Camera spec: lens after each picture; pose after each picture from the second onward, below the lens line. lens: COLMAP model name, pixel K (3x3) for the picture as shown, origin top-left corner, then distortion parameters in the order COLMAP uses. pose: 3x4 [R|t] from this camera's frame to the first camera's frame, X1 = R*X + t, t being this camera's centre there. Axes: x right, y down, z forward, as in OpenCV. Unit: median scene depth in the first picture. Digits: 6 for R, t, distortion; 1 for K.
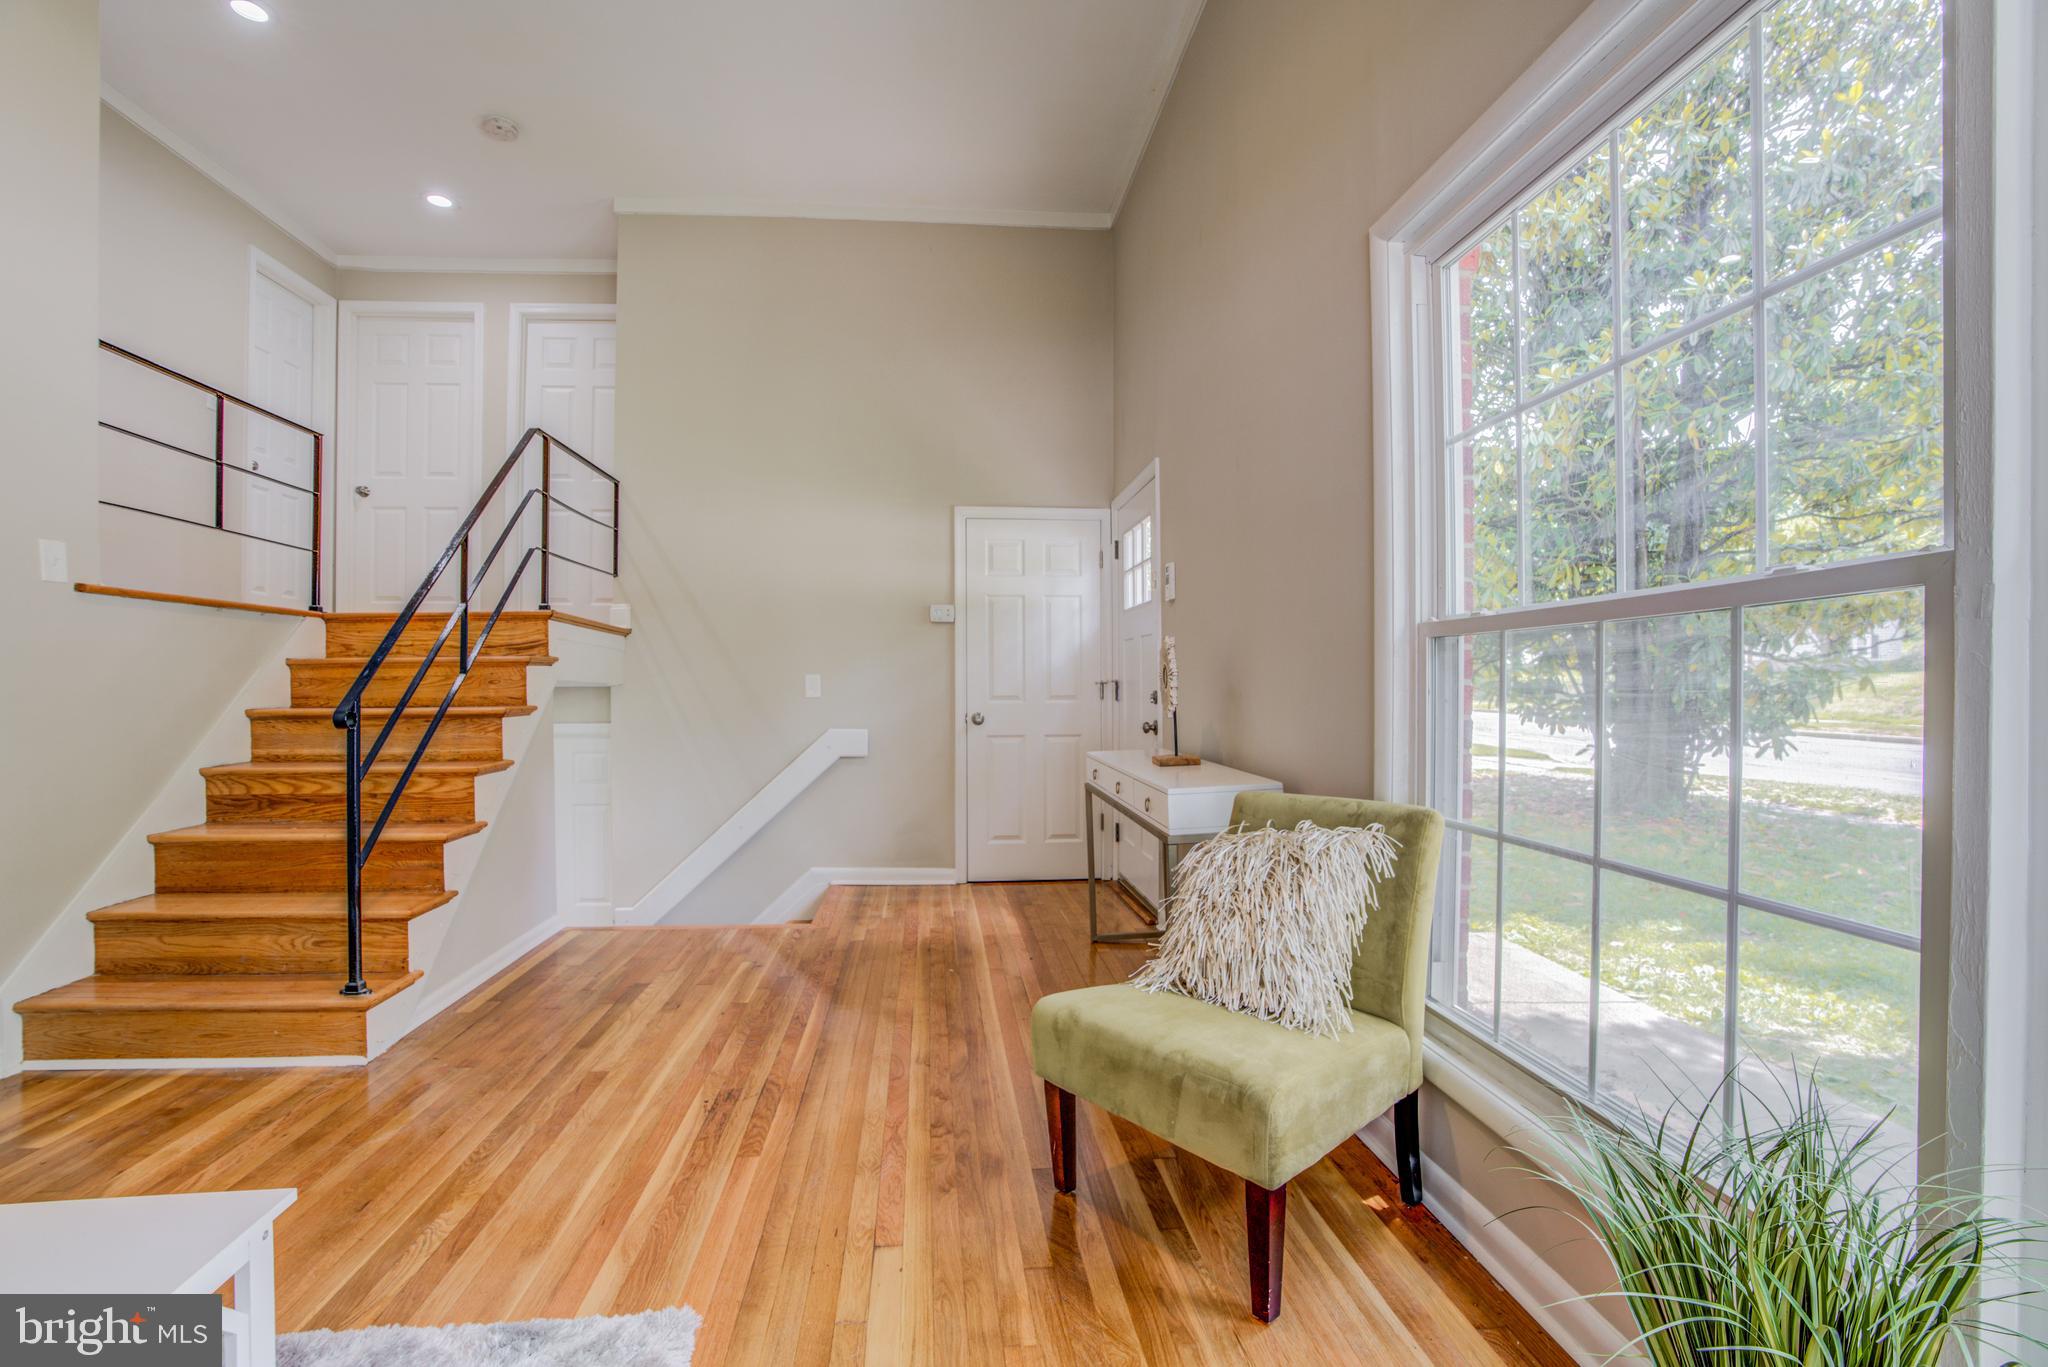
lens RADIAL K [[944.8, 0, 1016.0], [0, 944.8, 692.2], [0, 0, 1]] dist [-0.071204, 0.029139]
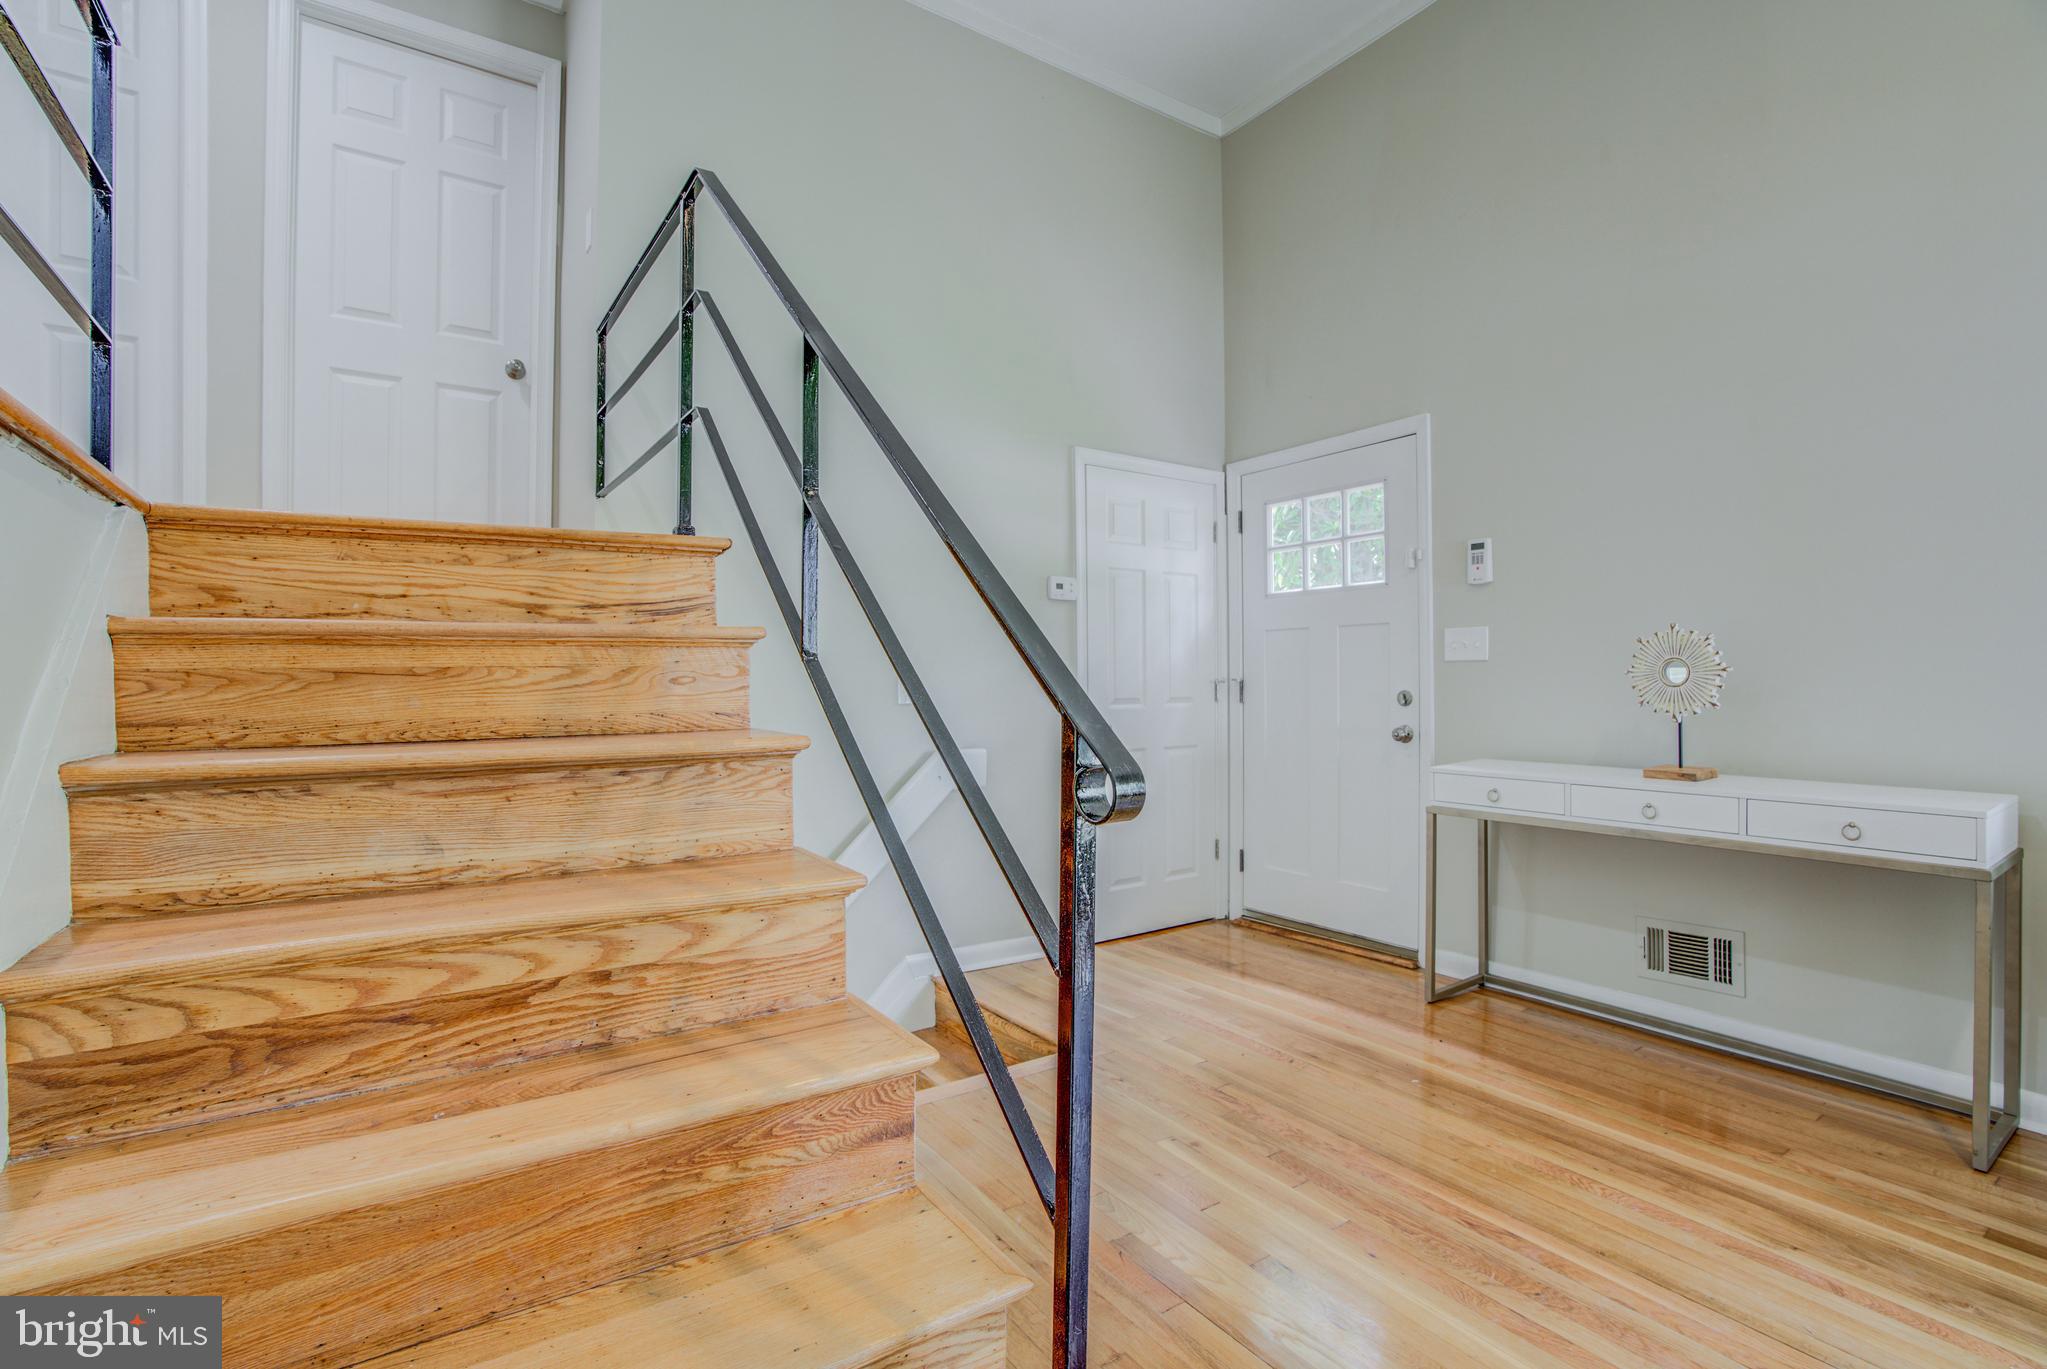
lens RADIAL K [[944.4, 0, 1015.5], [0, 944.4, 693.2], [0, 0, 1]] dist [-0.071204, 0.029139]
pose [[0.873629, -0.007705, 0.486532, -0.696178], [0.006806, 0.999970, 0.003615, -0.005561], [-0.486546, 0.000153, 0.873655, 0.546030]]
